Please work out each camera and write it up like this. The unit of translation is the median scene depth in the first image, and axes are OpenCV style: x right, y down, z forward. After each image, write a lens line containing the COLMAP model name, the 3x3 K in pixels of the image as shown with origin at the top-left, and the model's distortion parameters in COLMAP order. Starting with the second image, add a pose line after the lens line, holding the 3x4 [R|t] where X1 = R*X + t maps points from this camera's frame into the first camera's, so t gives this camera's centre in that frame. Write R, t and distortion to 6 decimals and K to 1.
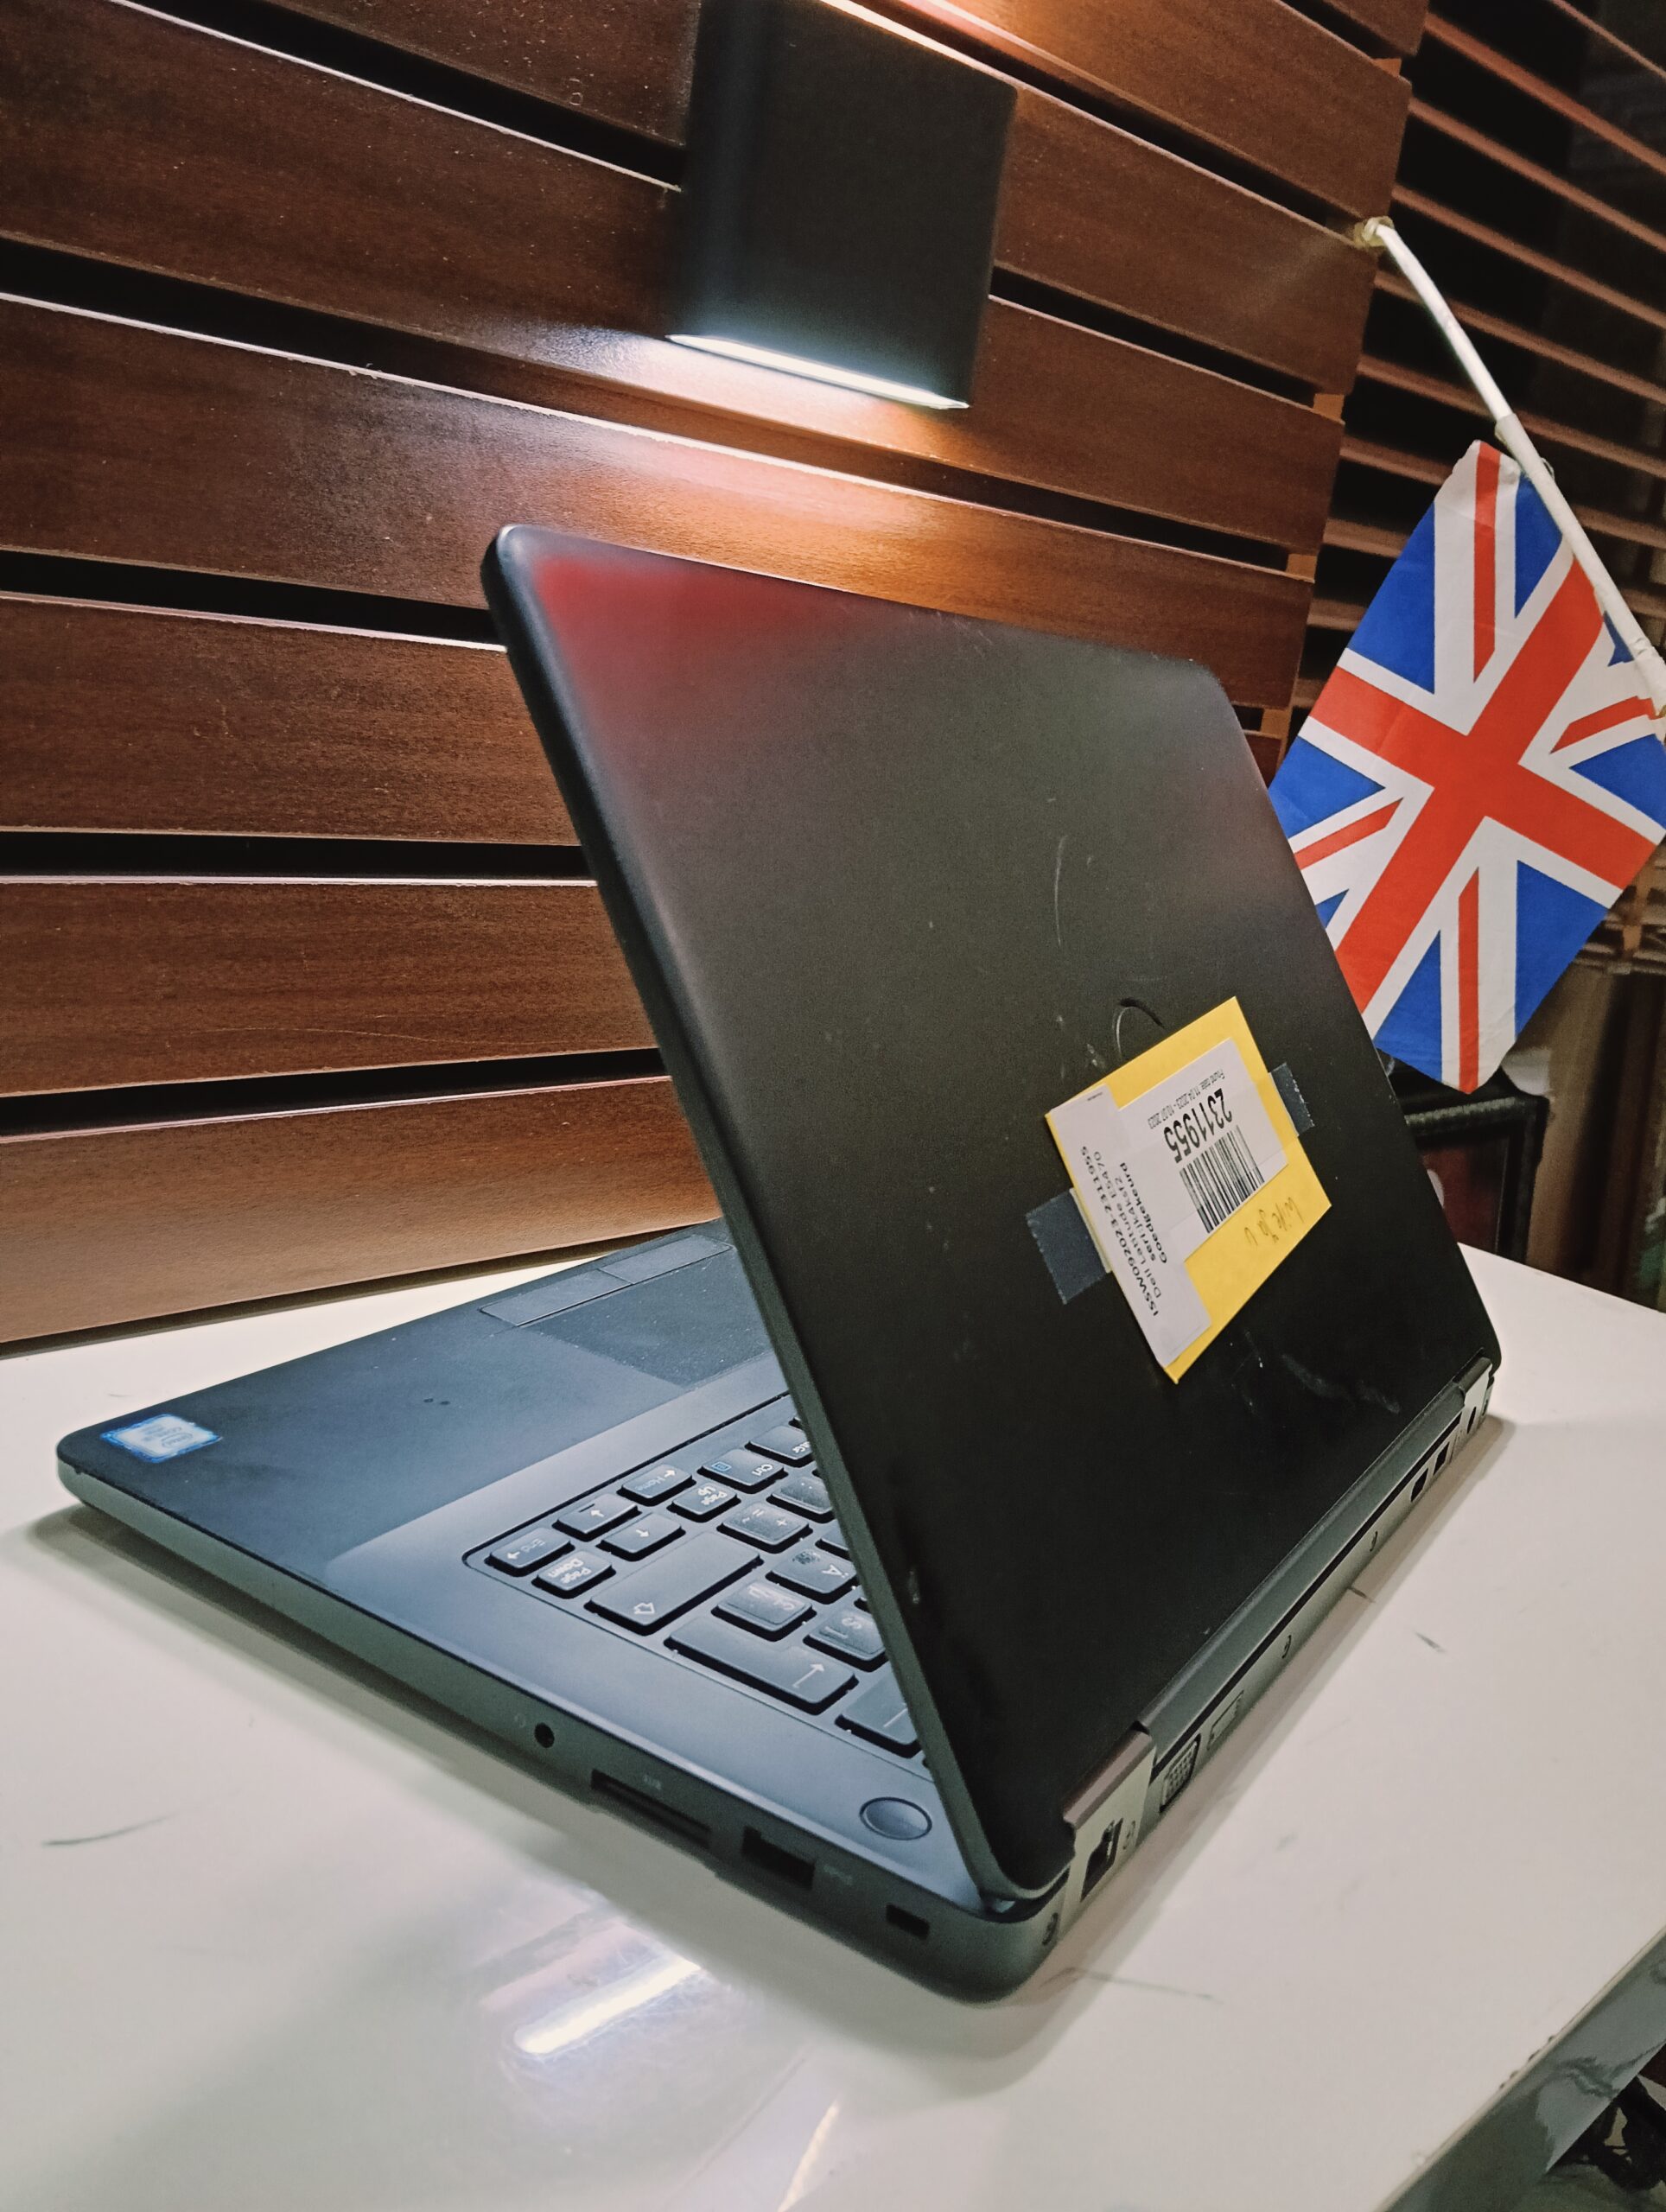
lens RADIAL K [[1853.3, 0, 900.2], [0, 1853.3, 1136.7], [0, 0, 1]] dist [0.010028, -0.096211]
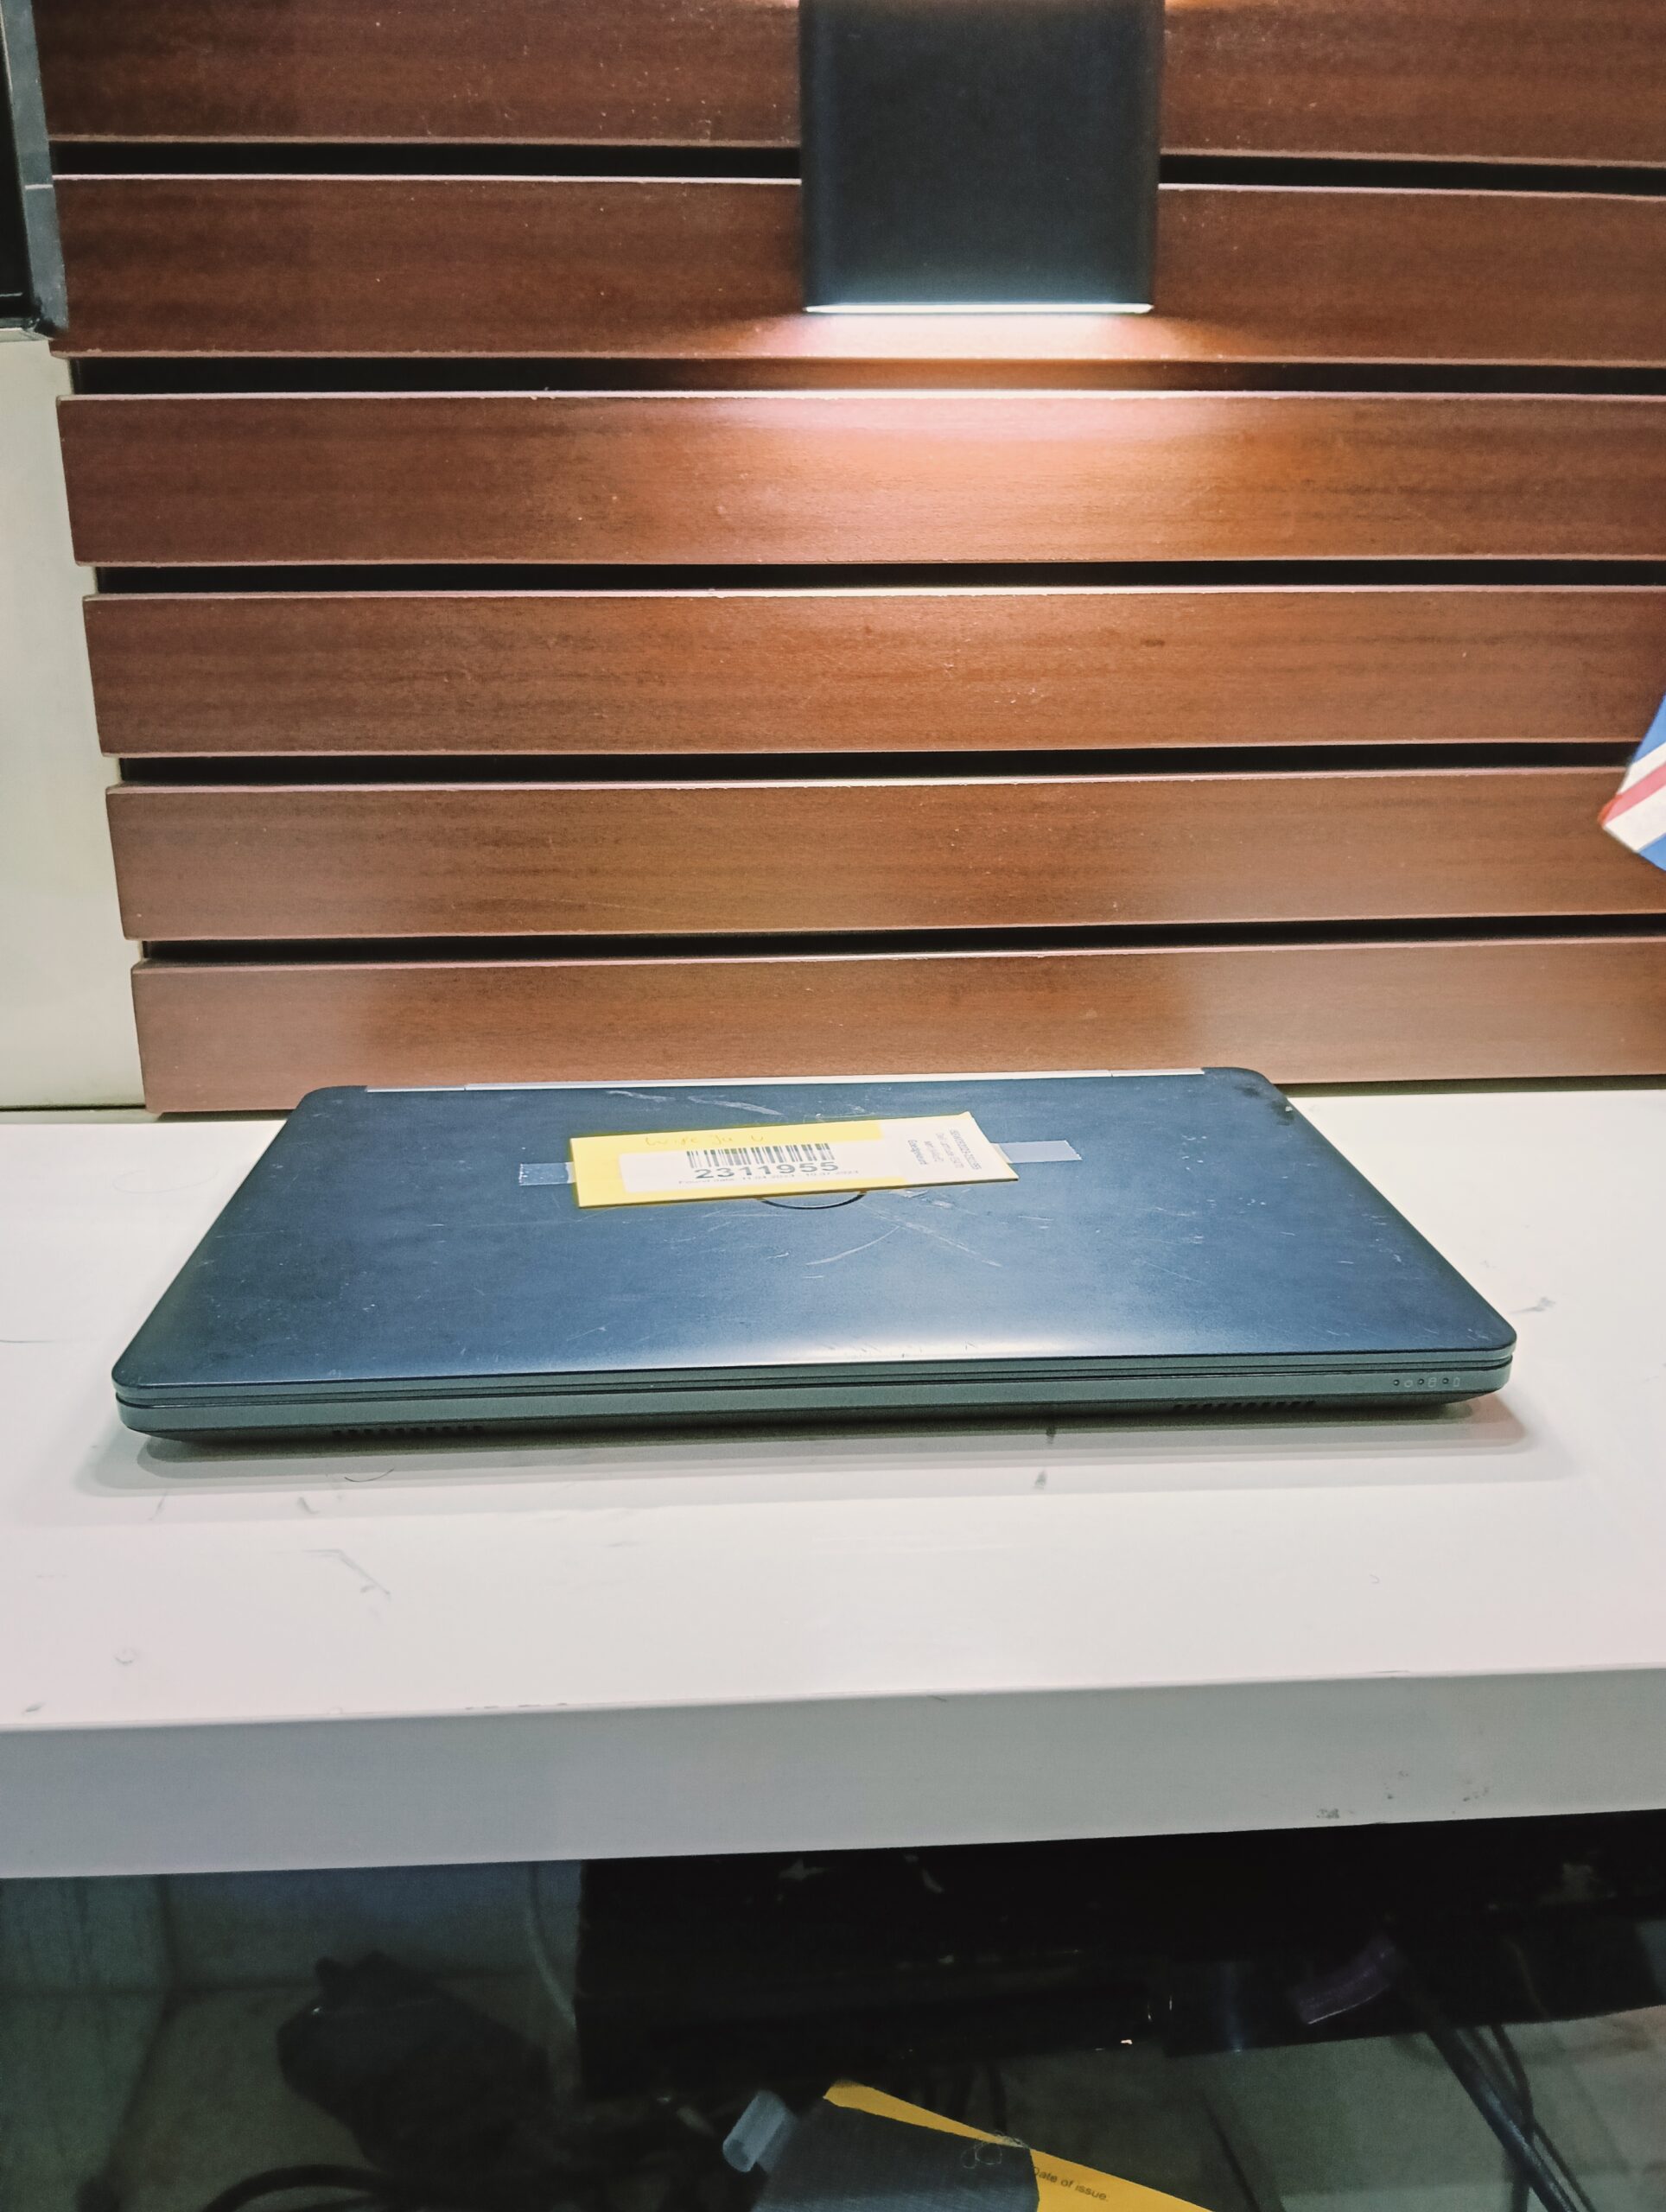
lens RADIAL K [[1853.3, 0, 841.7], [0, 1853.3, 1144.9], [0, 0, 1]] dist [0.010028, -0.096211]
pose [[0.737746, 0.076573, -0.670722, 0.707215], [-0.071662, 0.996815, 0.034979, 0.054174], [0.671264, 0.022259, 0.740884, 0.148645]]
